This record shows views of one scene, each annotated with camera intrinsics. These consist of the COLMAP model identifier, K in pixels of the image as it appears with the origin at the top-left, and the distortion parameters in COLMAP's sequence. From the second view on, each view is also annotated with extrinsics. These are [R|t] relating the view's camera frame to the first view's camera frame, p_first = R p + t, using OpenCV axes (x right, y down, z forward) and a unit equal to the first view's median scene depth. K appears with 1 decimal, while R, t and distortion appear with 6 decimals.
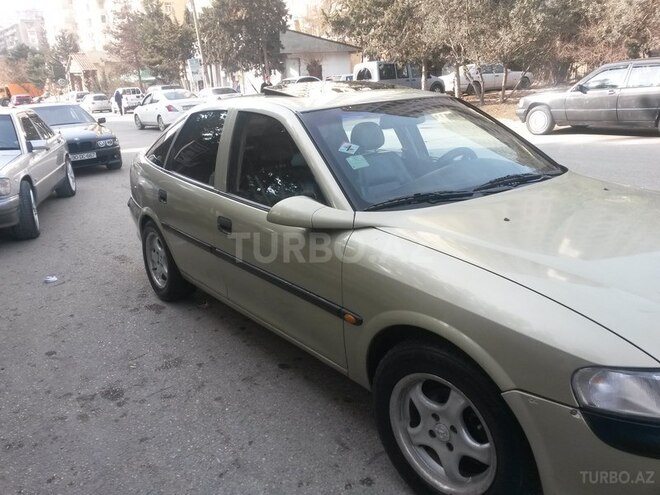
lens RADIAL K [[535.5, 0, 325.6], [0, 535.5, 246.7], [0, 0, 1]] dist [0.097690, -0.151032]
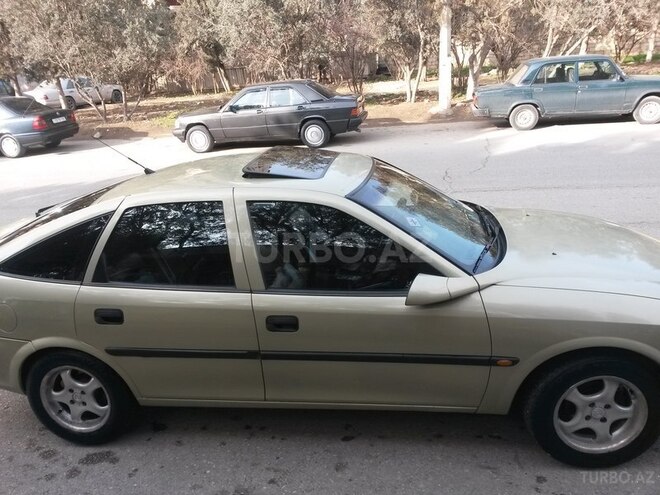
lens RADIAL K [[535.5, 0, 325.6], [0, 535.5, 246.7], [0, 0, 1]] dist [0.097690, -0.151032]
pose [[0.717018, -0.232960, 0.656974, -0.784905], [0.237528, 0.967749, 0.083922, -0.252976], [-0.655336, 0.095877, 0.749228, 0.257777]]
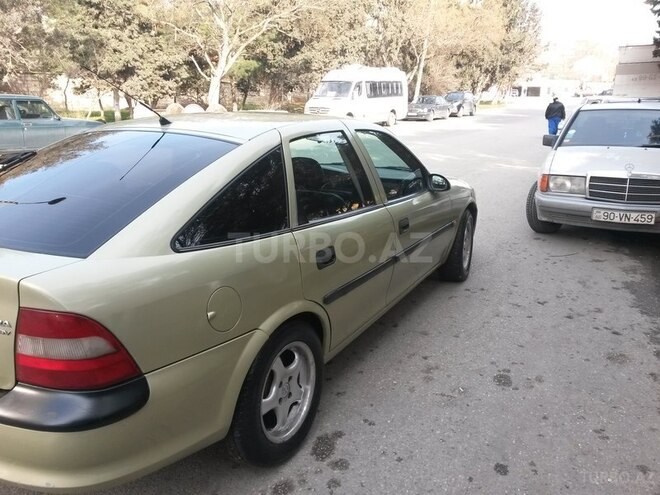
lens RADIAL K [[535.5, 0, 325.6], [0, 535.5, 246.7], [0, 0, 1]] dist [0.097690, -0.151032]
pose [[-0.406068, -0.185787, 0.894758, -1.258715], [0.282295, 0.905727, 0.316179, -0.447272], [-0.869148, 0.380976, -0.315340, 1.667028]]
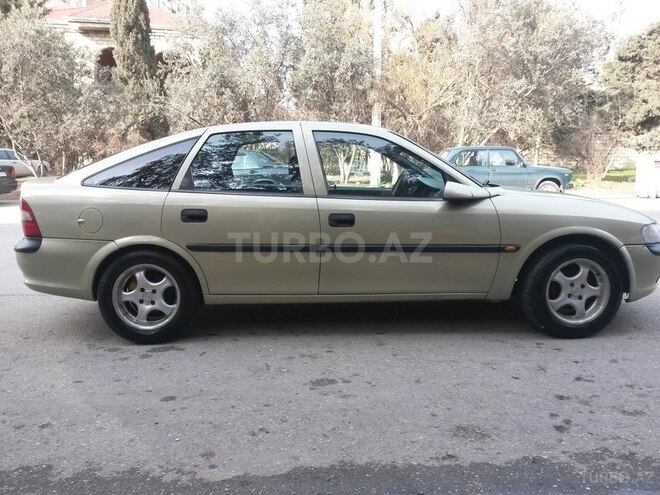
lens RADIAL K [[535.5, 0, 325.6], [0, 535.5, 246.7], [0, 0, 1]] dist [0.097690, -0.151032]
pose [[0.596184, -0.067112, 0.800038, -1.271711], [0.206532, 0.975783, -0.072052, 0.103398], [-0.775828, 0.208190, 0.595607, 0.365117]]
